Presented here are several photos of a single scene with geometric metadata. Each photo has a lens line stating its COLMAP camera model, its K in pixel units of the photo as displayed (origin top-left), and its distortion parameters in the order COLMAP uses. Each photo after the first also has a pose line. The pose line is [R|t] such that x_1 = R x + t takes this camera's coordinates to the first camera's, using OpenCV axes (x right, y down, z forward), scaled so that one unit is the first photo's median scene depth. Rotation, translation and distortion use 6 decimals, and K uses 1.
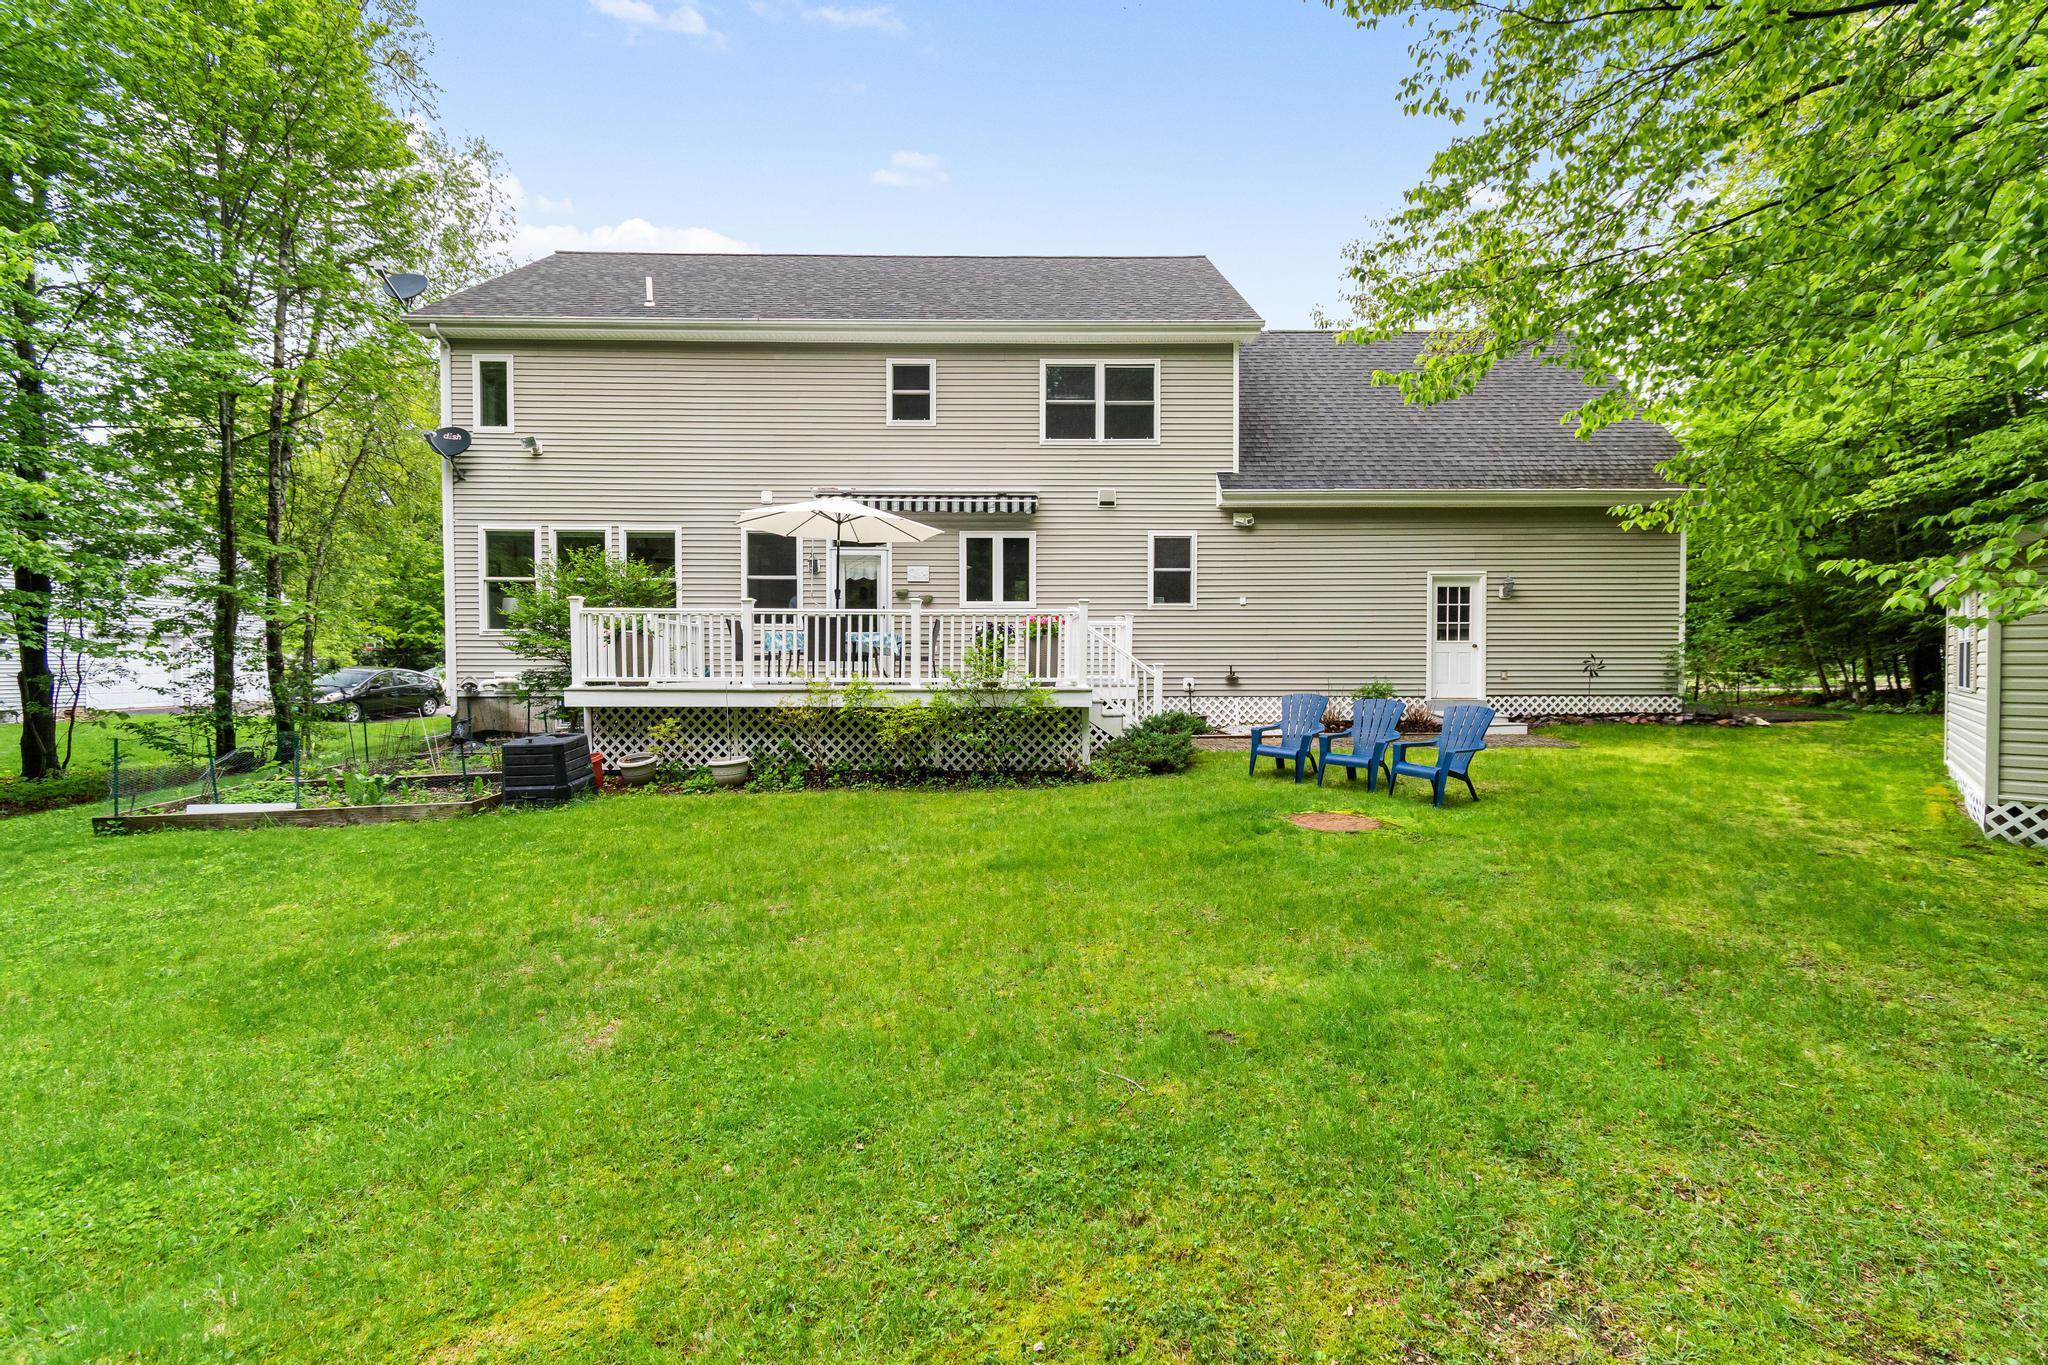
lens RADIAL K [[881.6, 0, 1026.2], [0, 881.6, 679.9], [0, 0, 1]] dist [-0.002411, 0.000121]
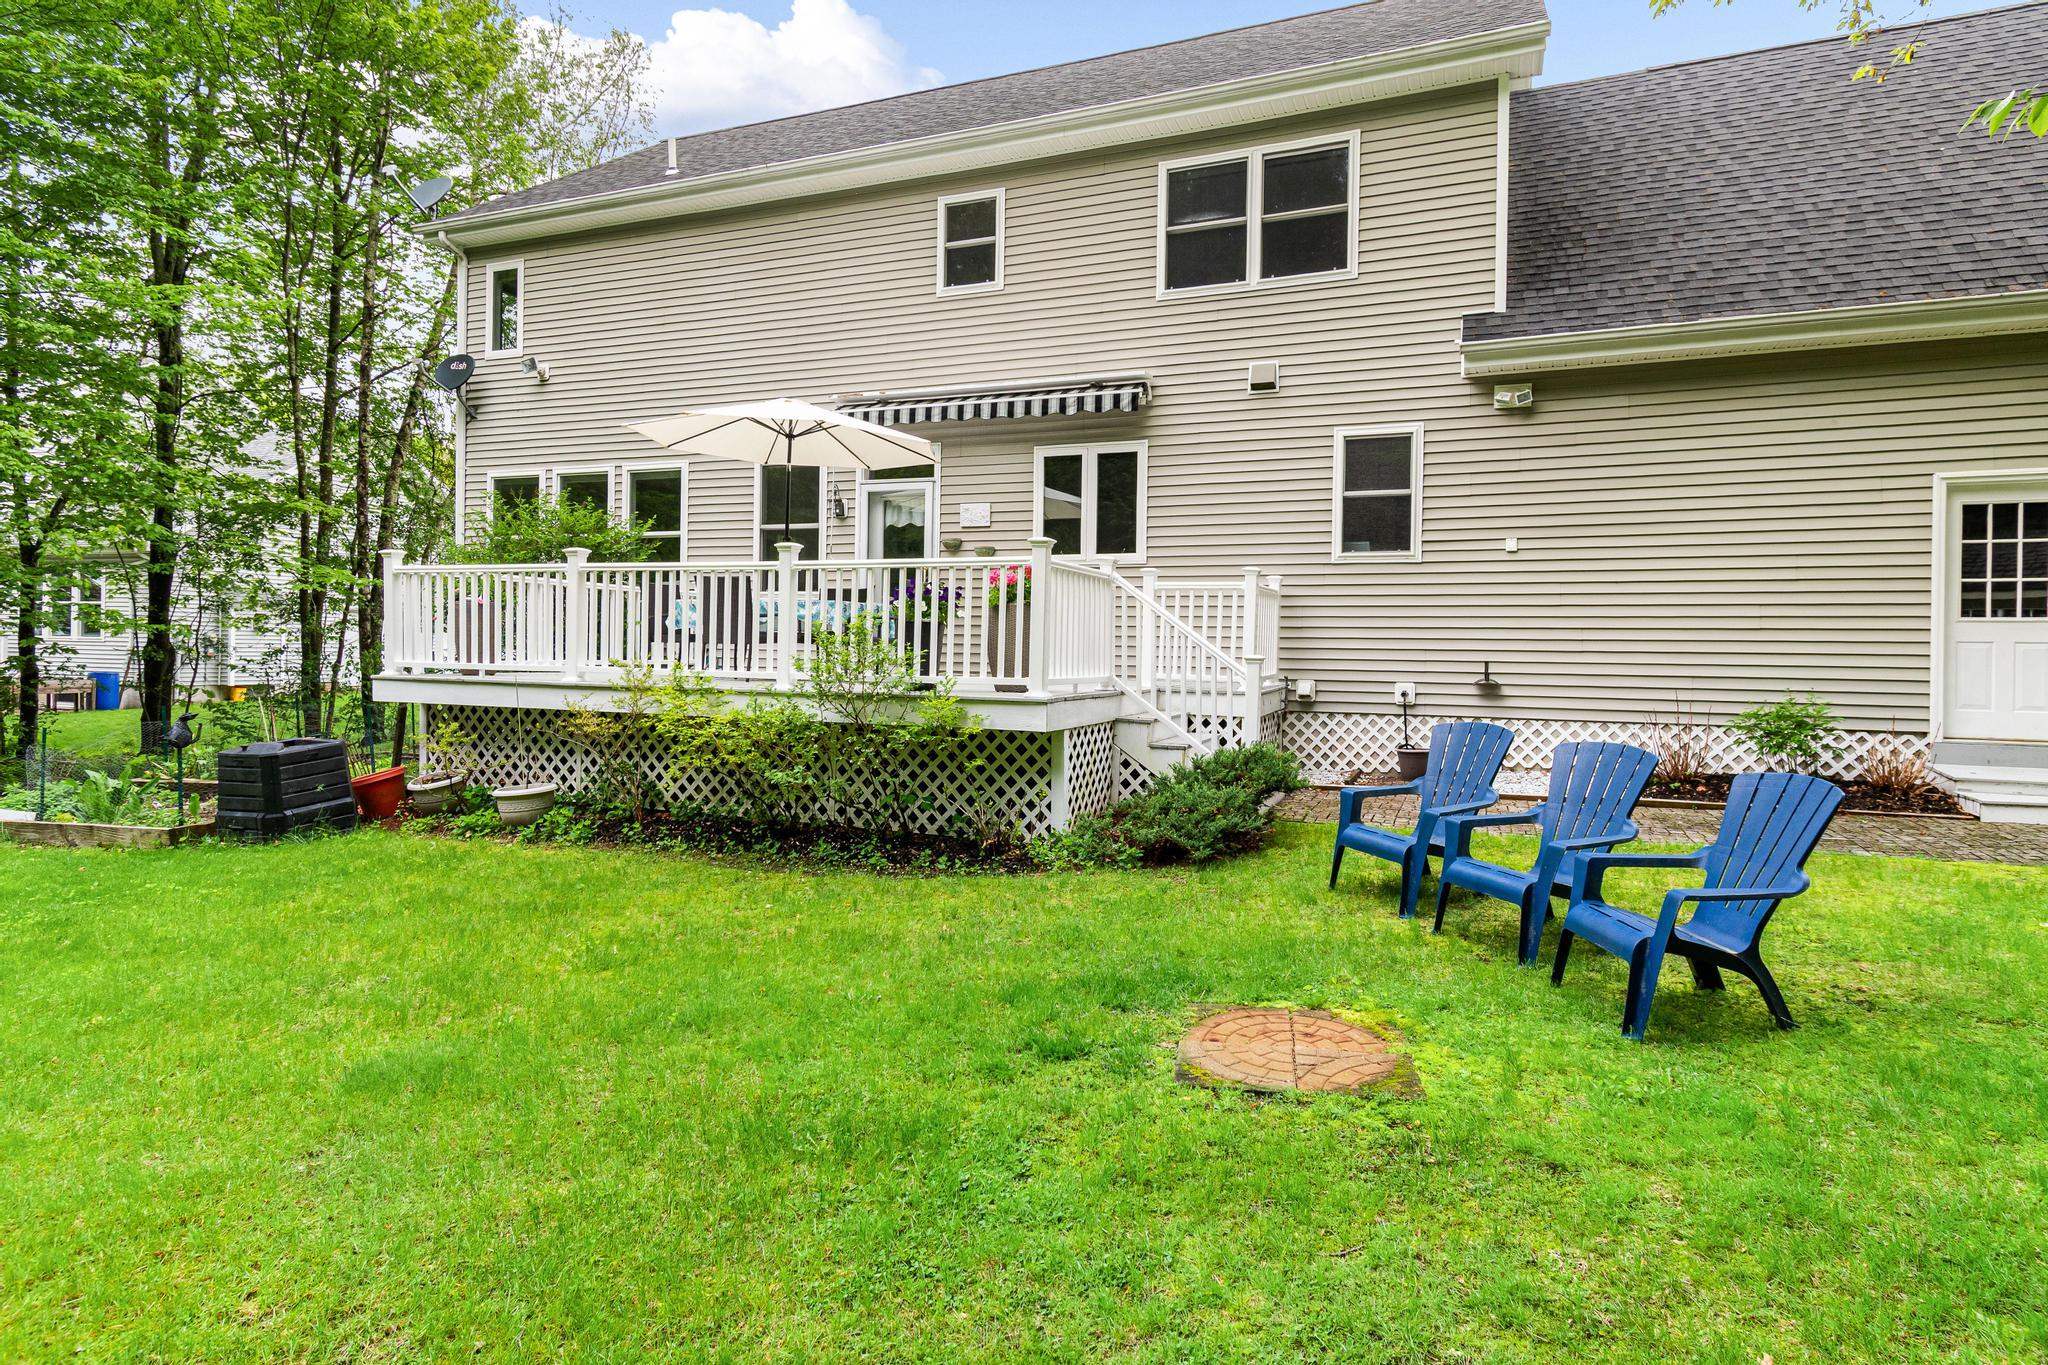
lens RADIAL K [[1087.2, 0, 1051.8], [0, 1087.2, 647.3], [0, 0, 1]] dist [0.011035, -0.002359]
pose [[0.922768, 0.013195, -0.385131, 0.342222], [-0.021740, 0.999604, -0.017841, -0.010432], [0.384743, 0.024836, 0.922689, 0.376594]]
